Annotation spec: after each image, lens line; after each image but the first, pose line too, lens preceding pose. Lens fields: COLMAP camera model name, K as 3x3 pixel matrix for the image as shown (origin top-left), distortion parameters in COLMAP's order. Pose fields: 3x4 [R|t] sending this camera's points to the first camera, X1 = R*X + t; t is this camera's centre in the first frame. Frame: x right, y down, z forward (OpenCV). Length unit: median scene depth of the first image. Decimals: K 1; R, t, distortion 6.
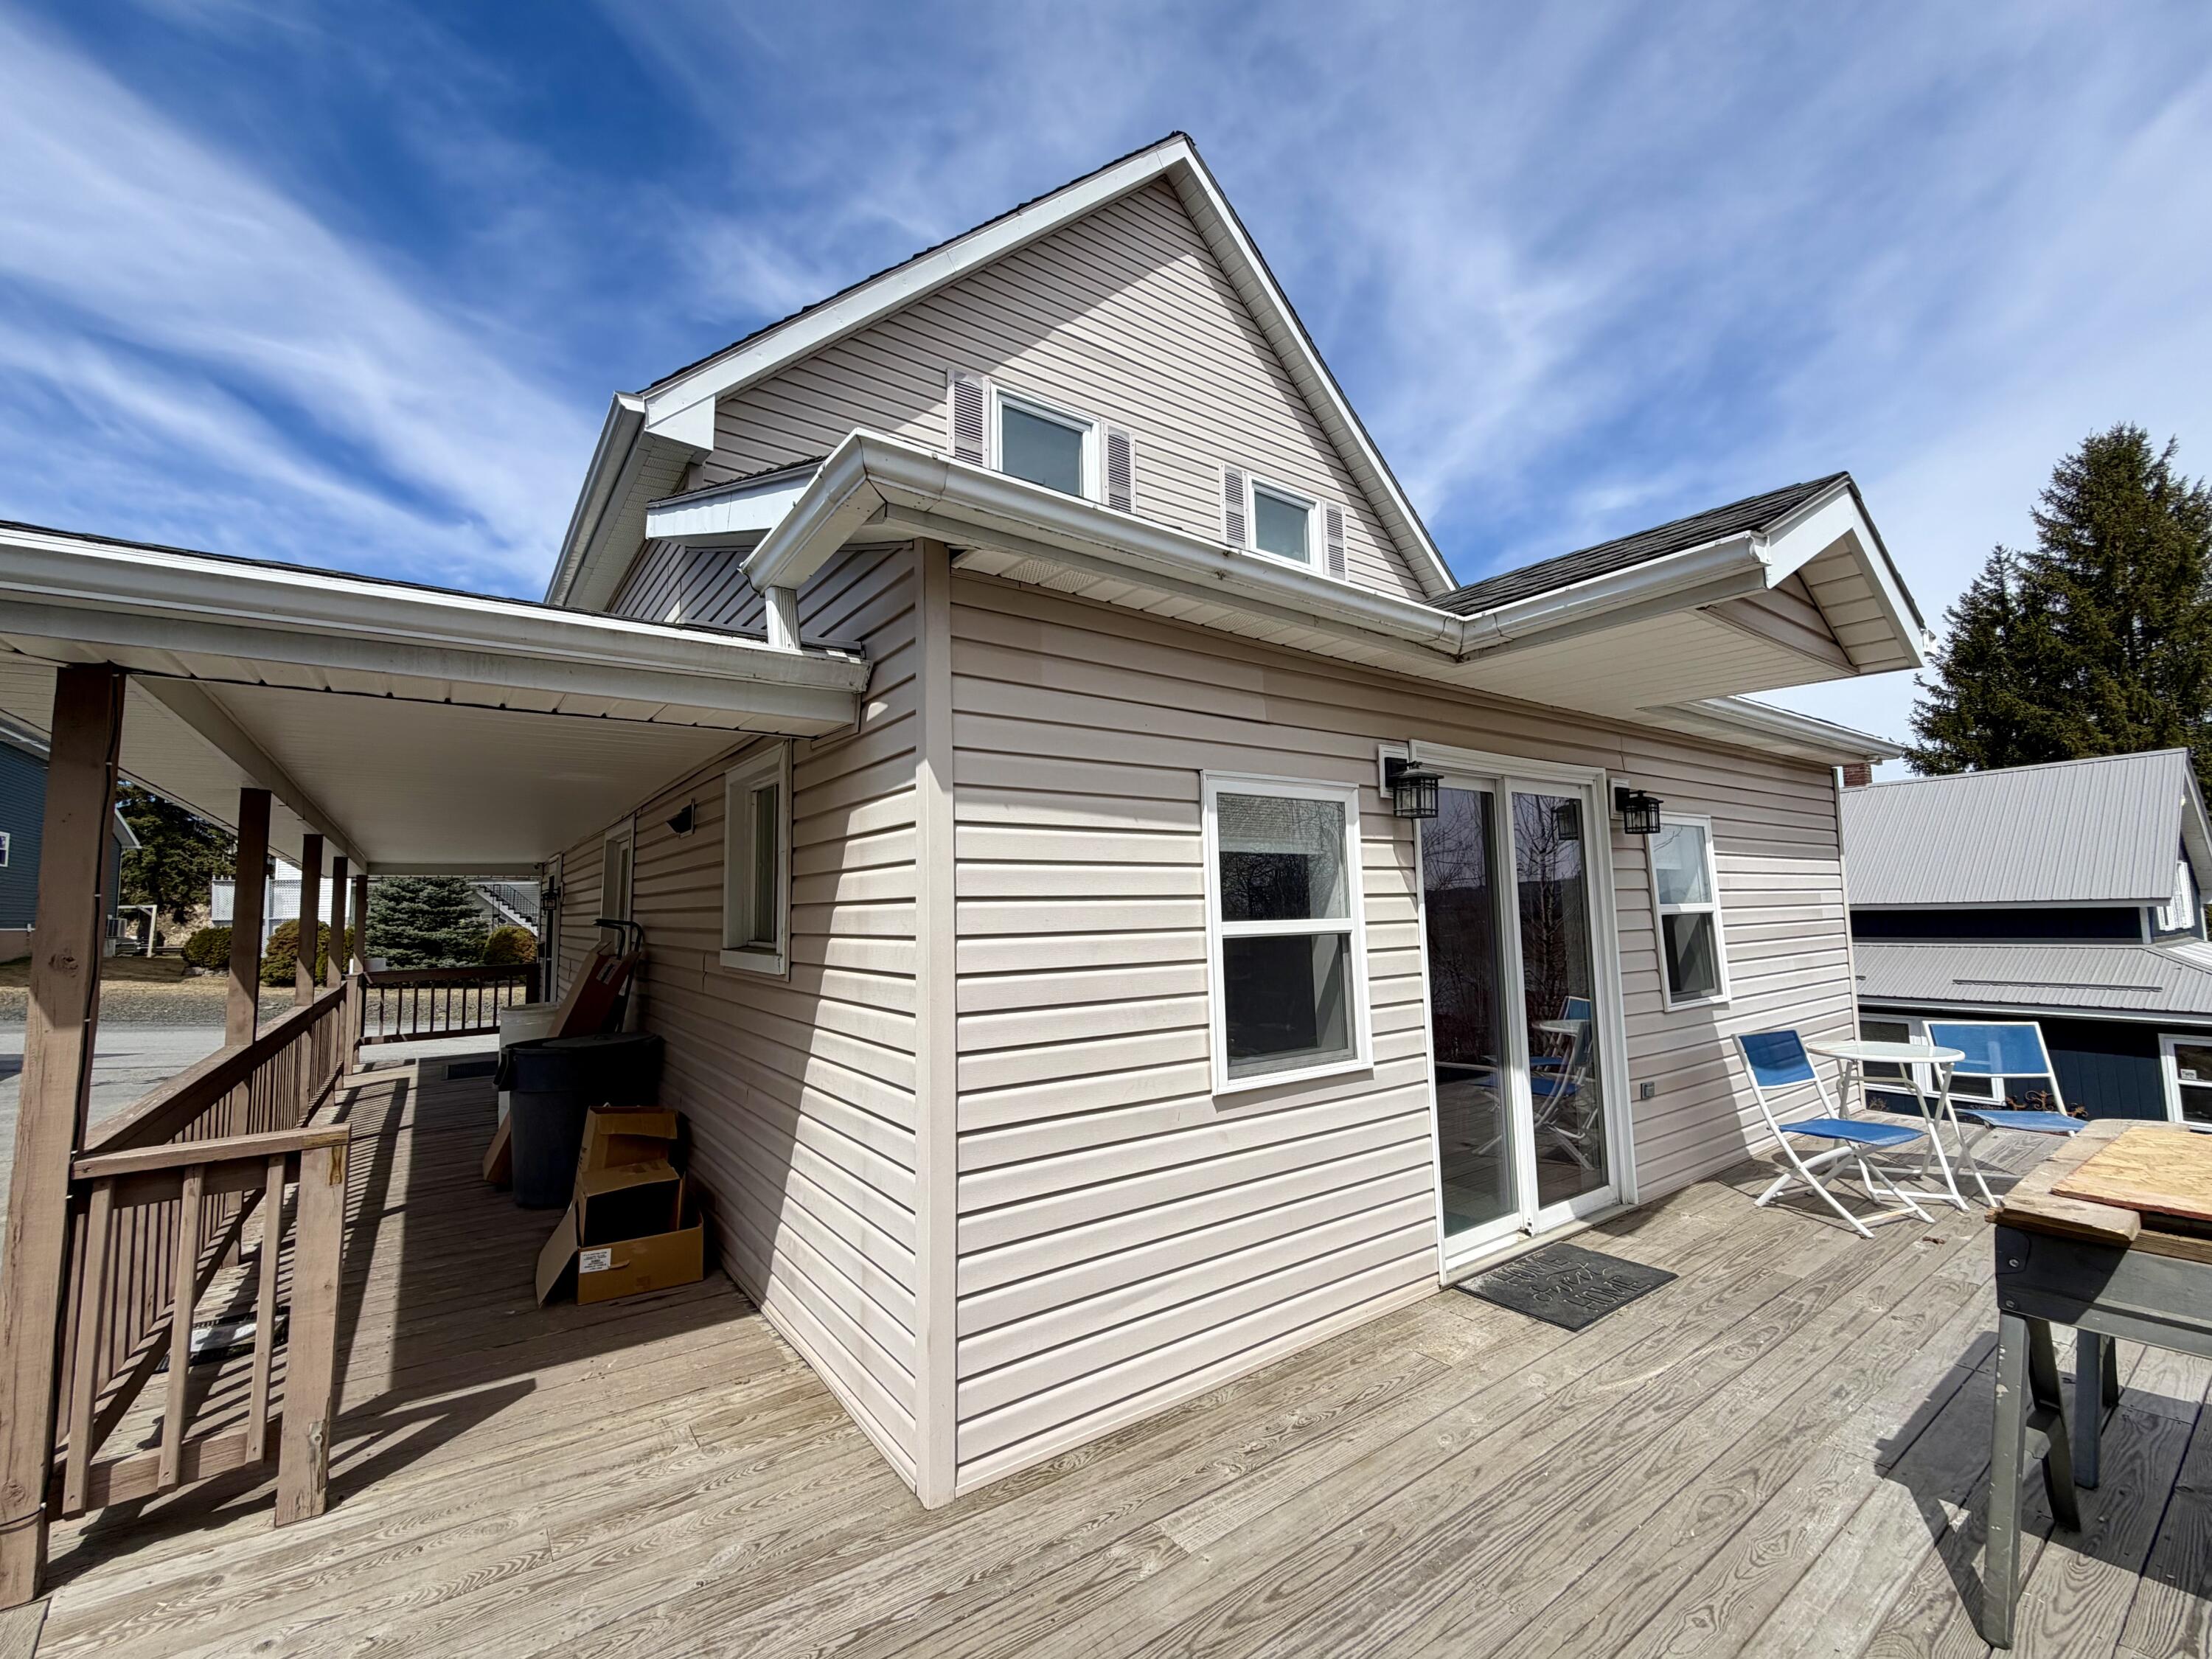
lens RADIAL K [[905.8, 0, 1113.6], [0, 905.8, 819.5], [0, 0, 1]] dist [-0.002054, 0.000119]
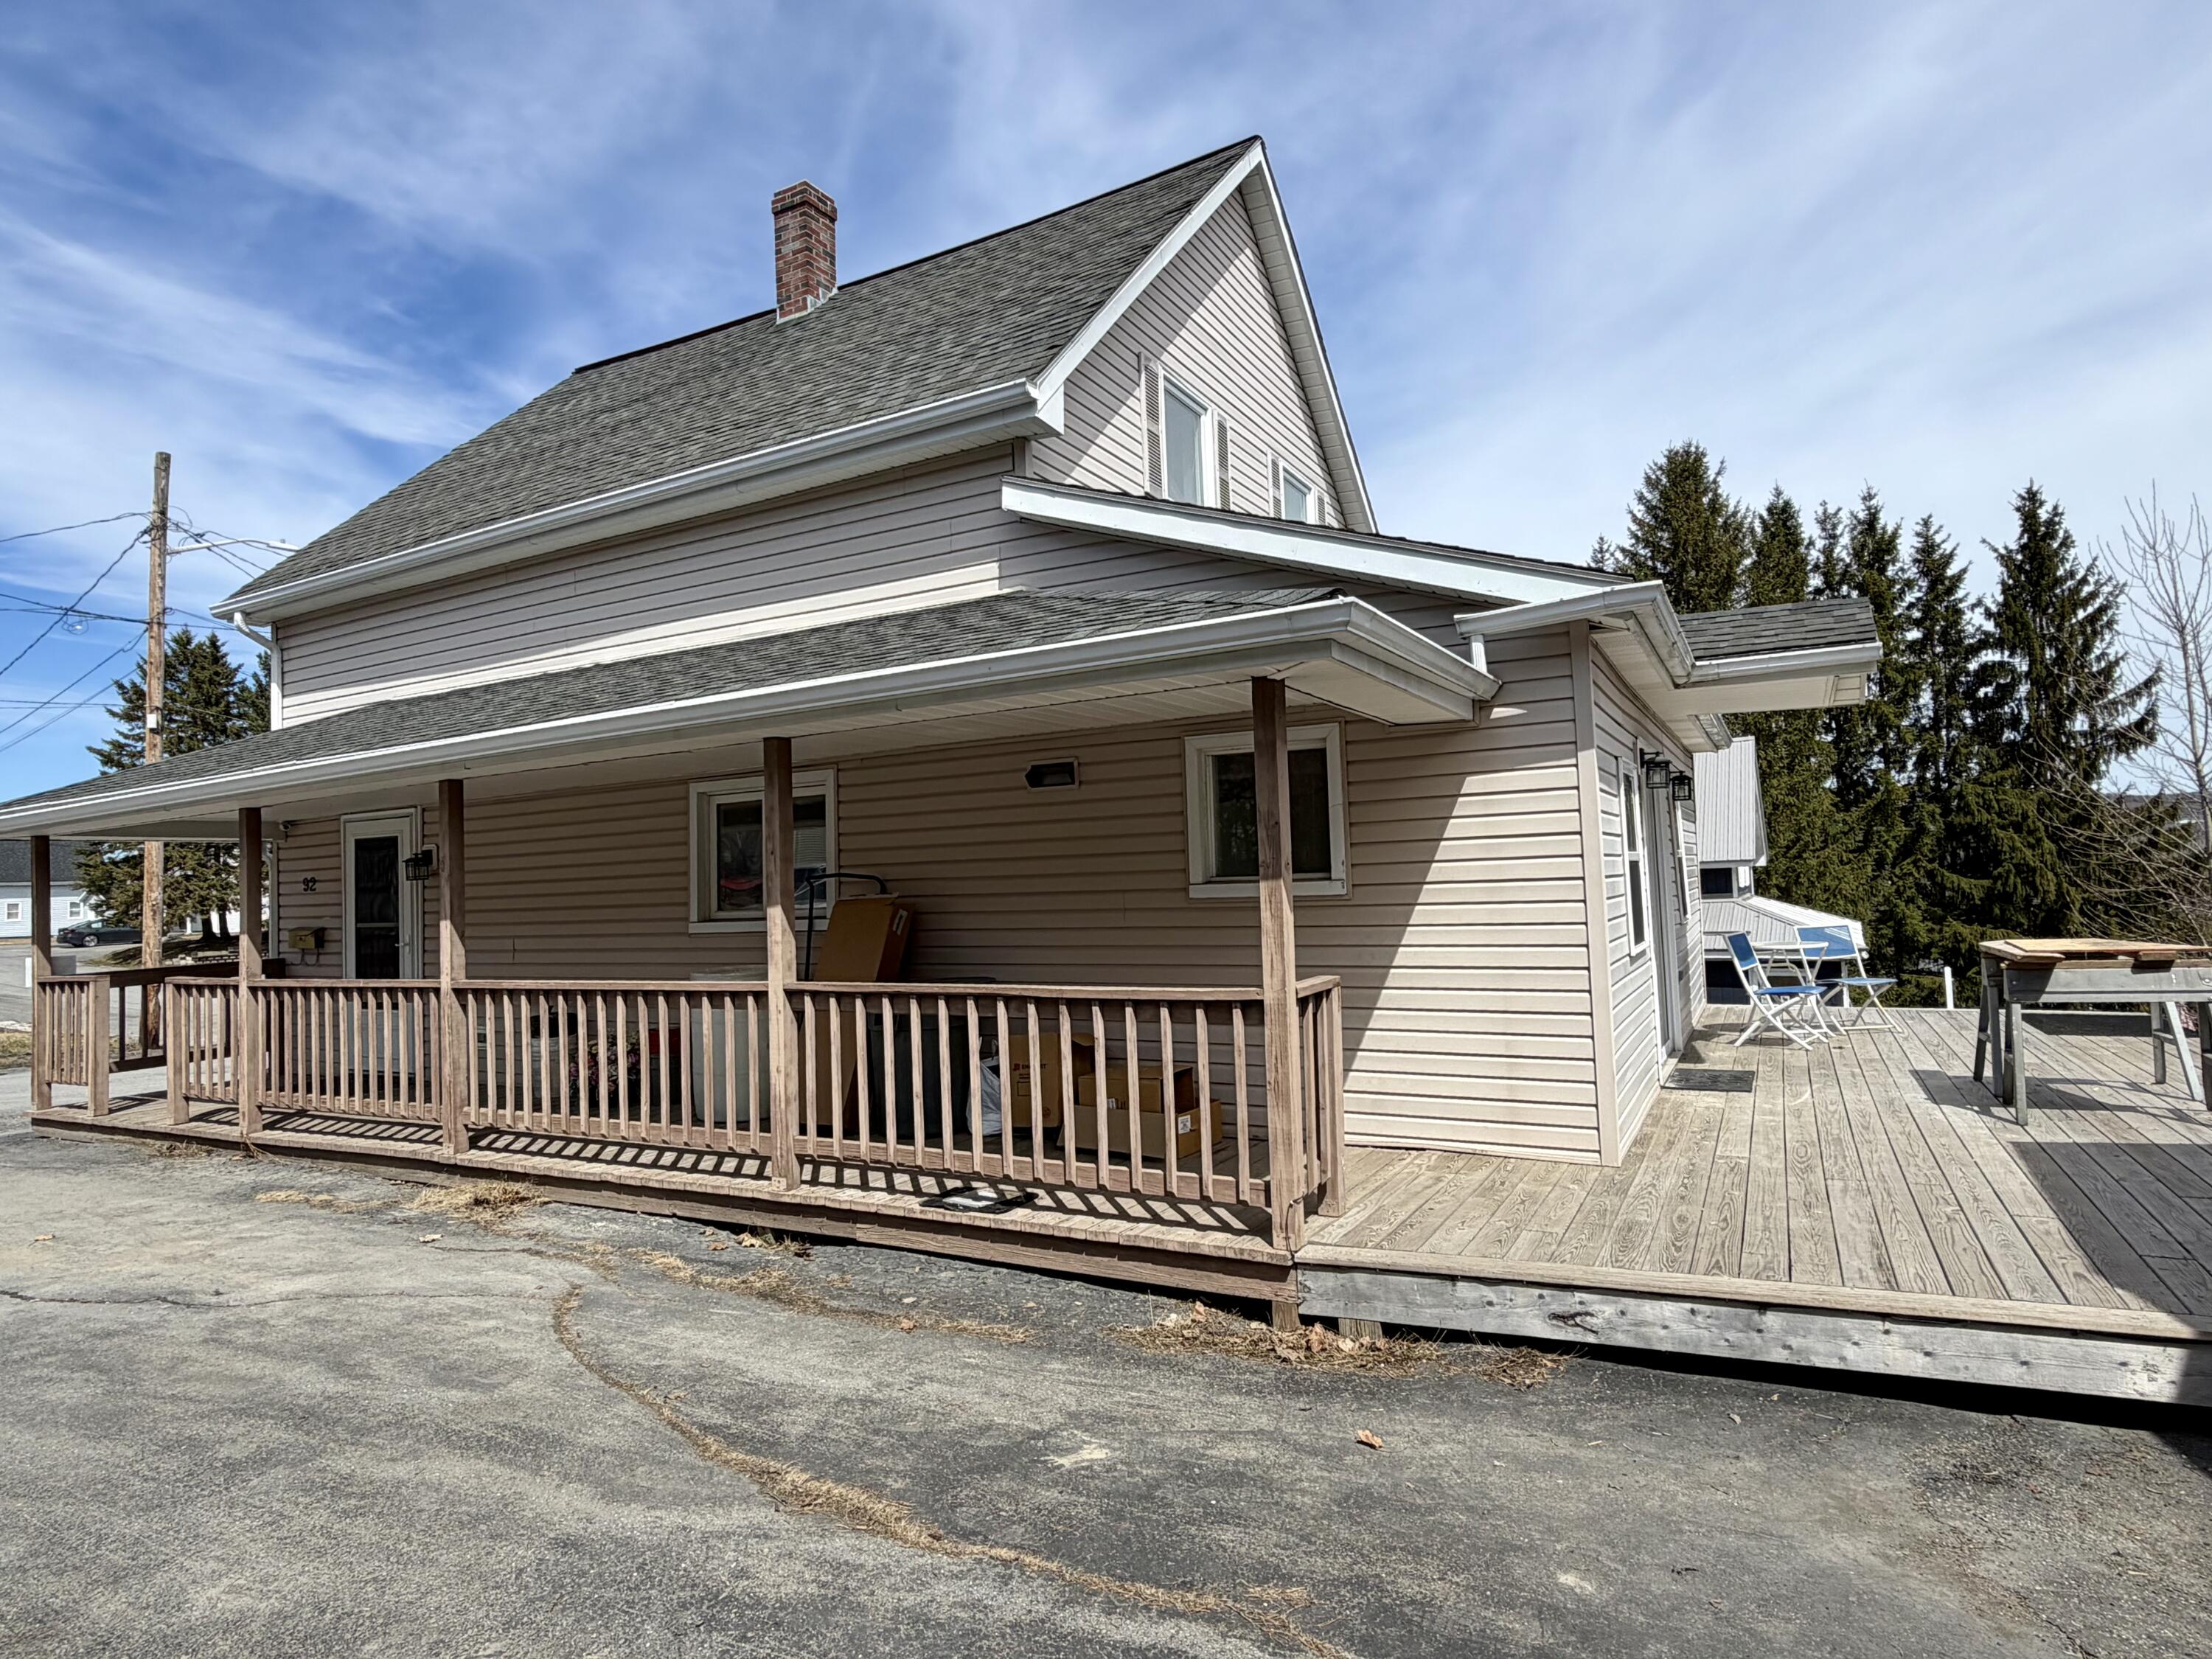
lens RADIAL K [[1232.9, 0, 1041.1], [0, 1232.9, 831.6], [0, 0, 1]] dist [-0.003183, 0.002305]
pose [[0.910663, 0.000490, 0.413149, -0.256048], [-0.018753, 0.999018, 0.040151, 0.001746], [-0.412724, -0.044312, 0.909778, -0.082927]]
